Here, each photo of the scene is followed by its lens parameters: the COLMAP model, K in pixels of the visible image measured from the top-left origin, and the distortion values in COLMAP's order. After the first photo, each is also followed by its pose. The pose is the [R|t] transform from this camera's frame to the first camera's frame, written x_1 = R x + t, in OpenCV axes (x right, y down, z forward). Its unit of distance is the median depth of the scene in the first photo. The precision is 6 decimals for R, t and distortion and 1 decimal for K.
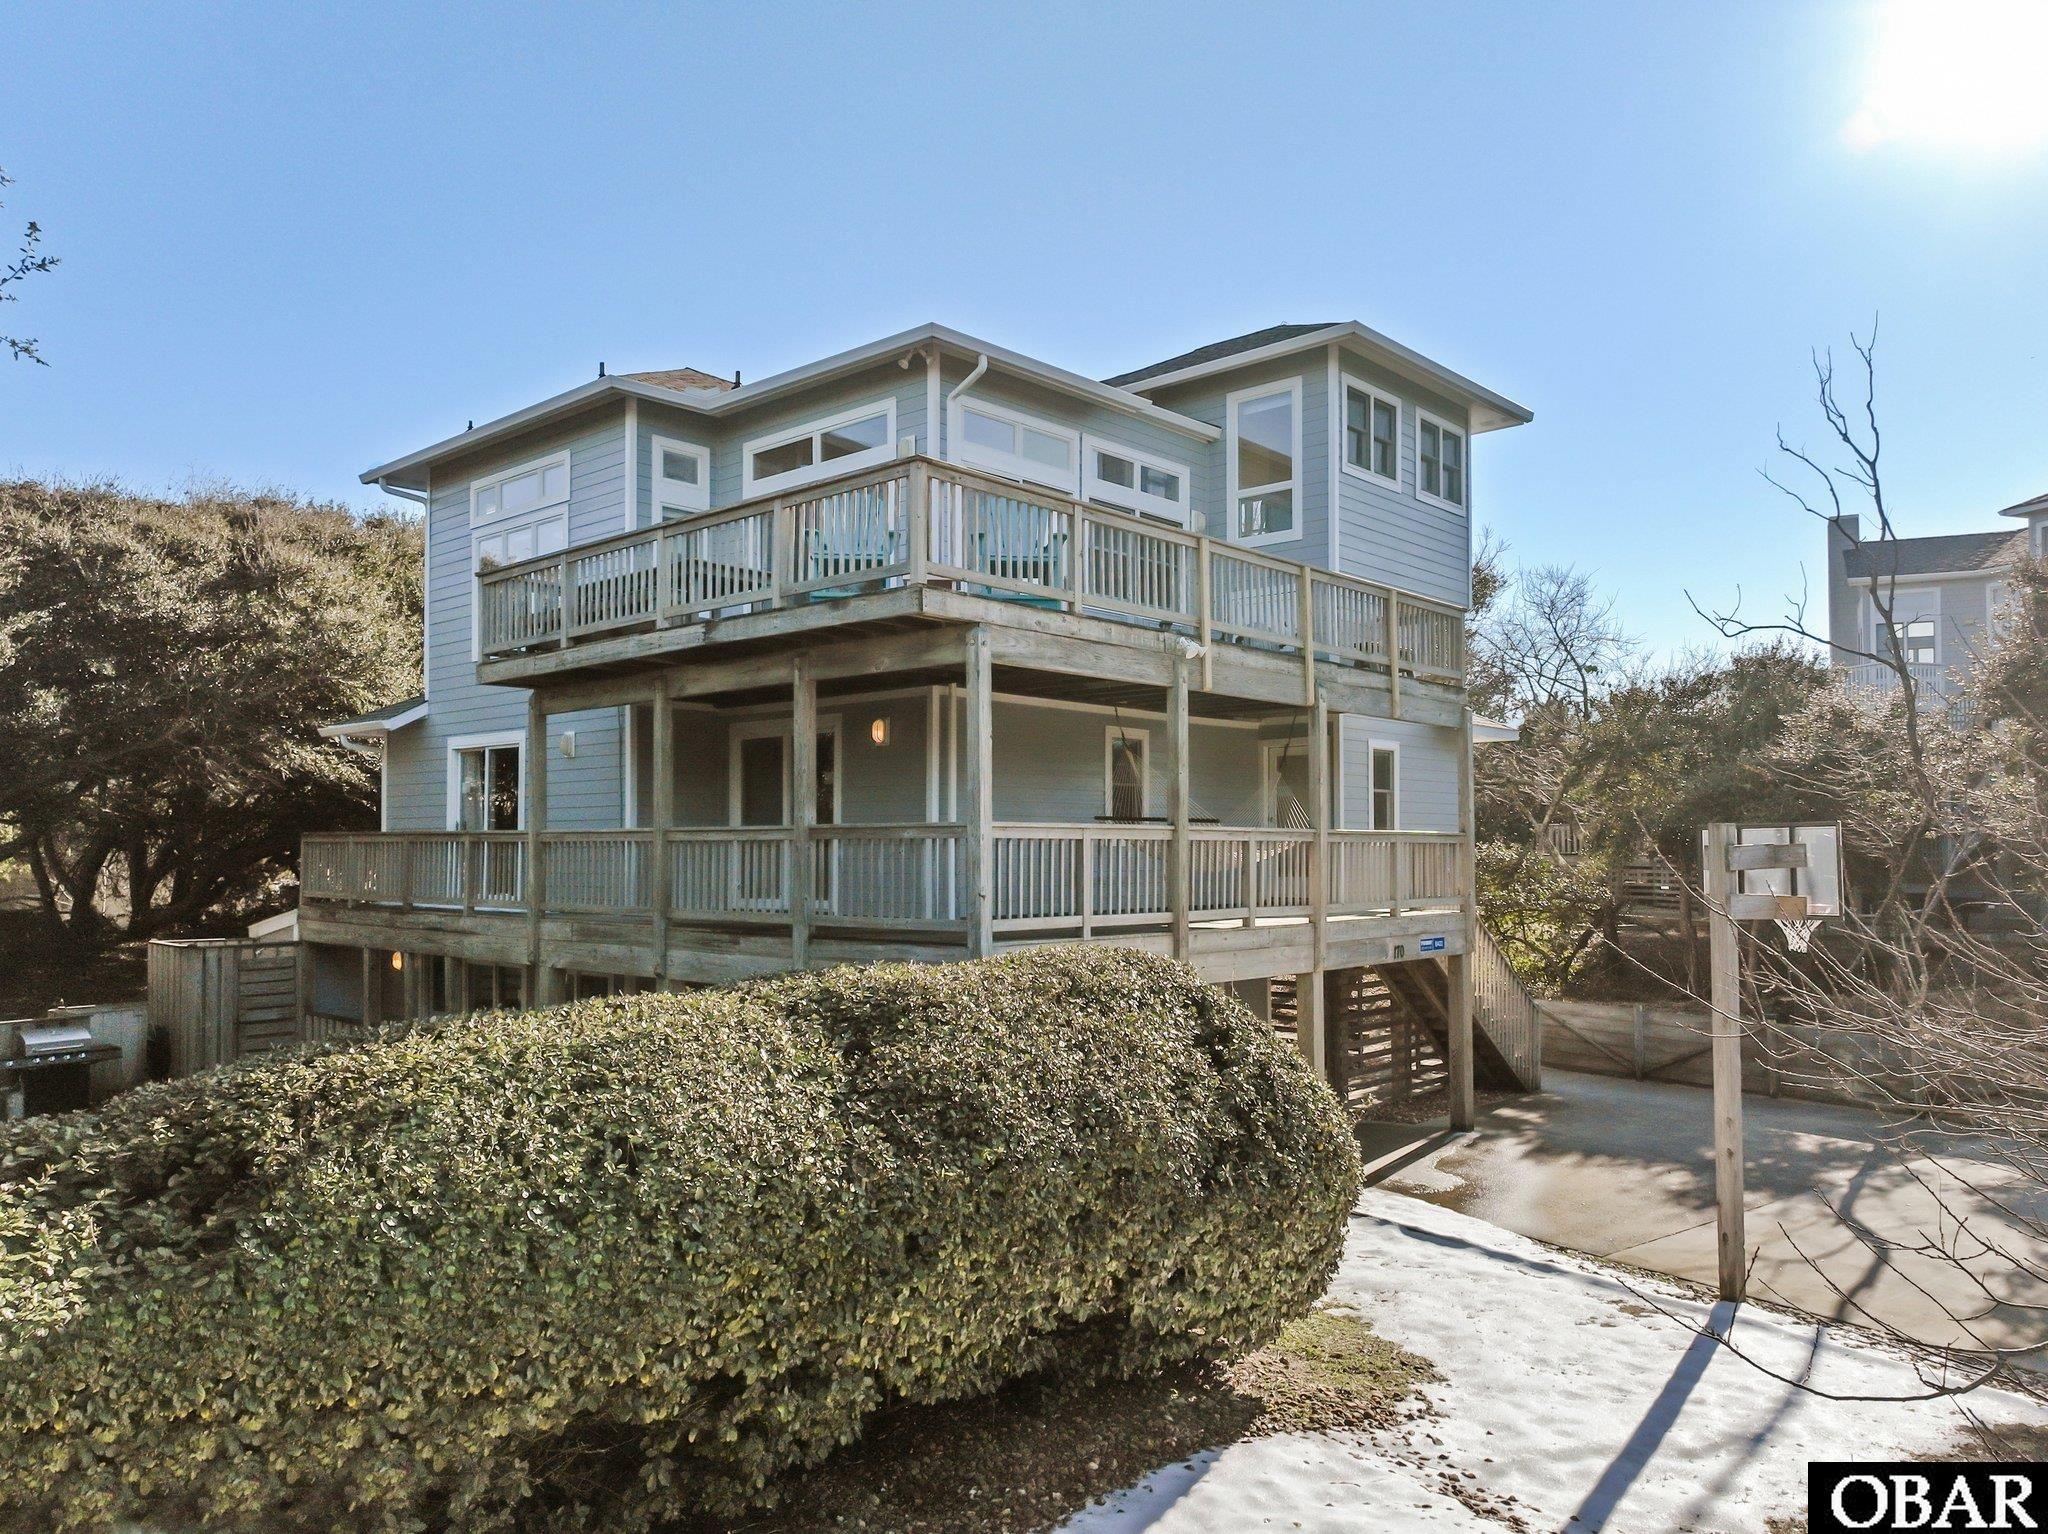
lens RADIAL K [[1486.2, 0, 1025.9], [0, 1486.2, 813.0], [0, 0, 1]] dist [0.003711, 0.118775]
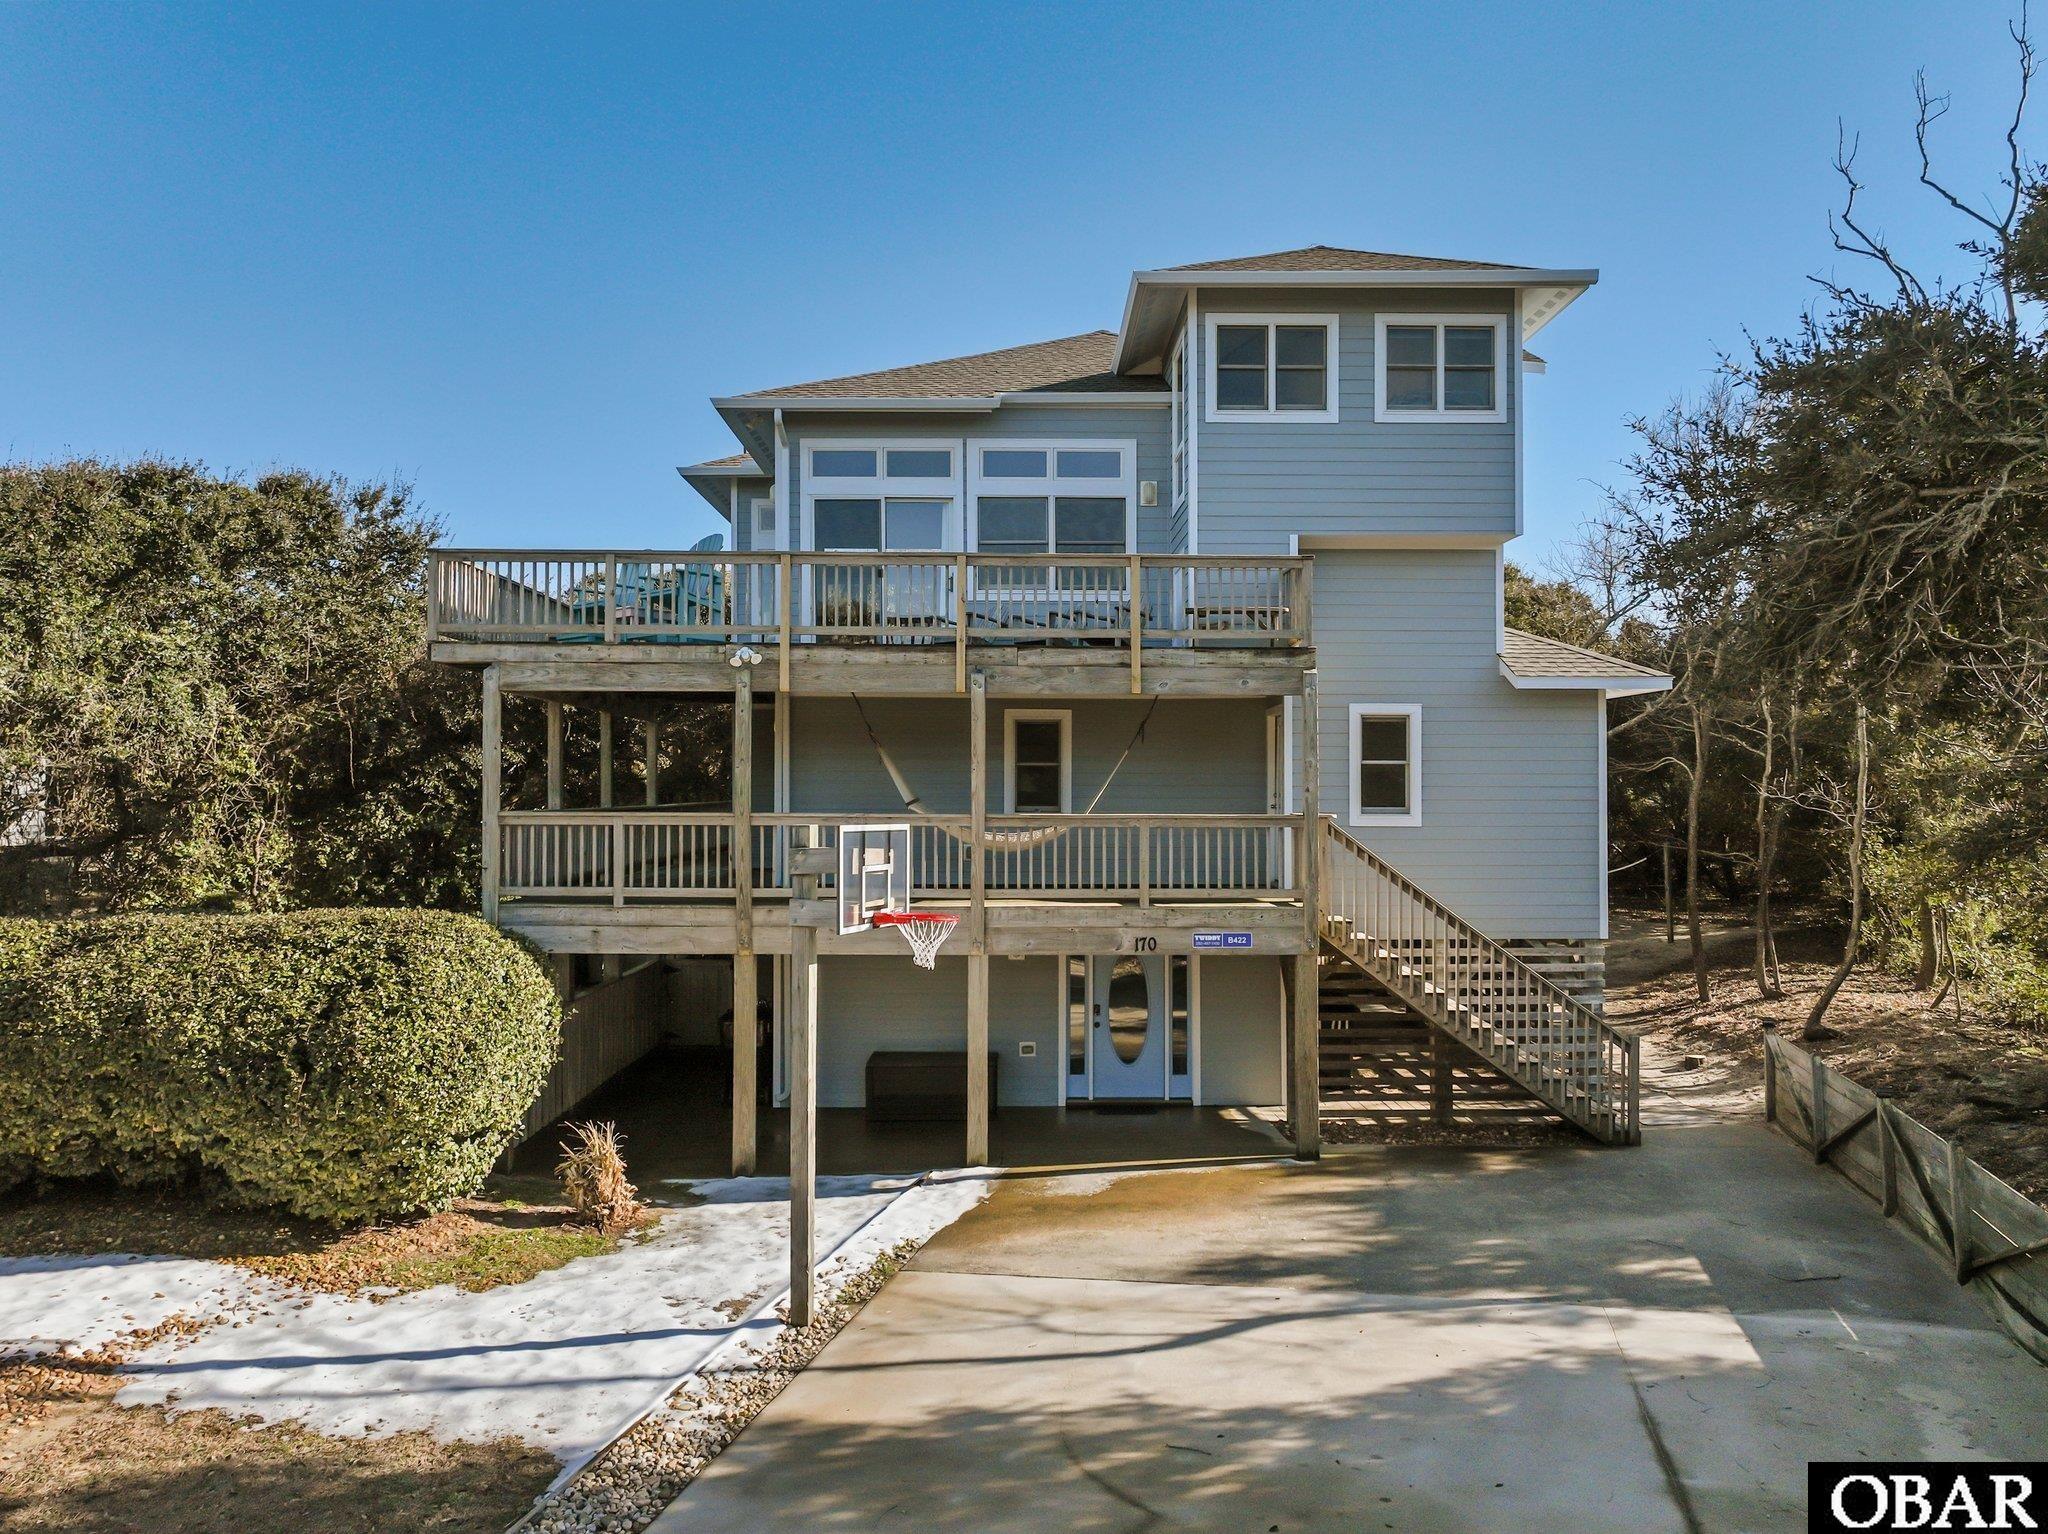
lens RADIAL K [[1445.5, 0, 1024.0], [0, 1445.5, 767.0], [0, 0, 1]] dist [0.006837, -0.004180]
pose [[0.665063, -0.007884, -0.746746, 1.154371], [0.014832, 0.999886, 0.002652, -0.028469], [0.746640, -0.012839, 0.665104, 0.454727]]
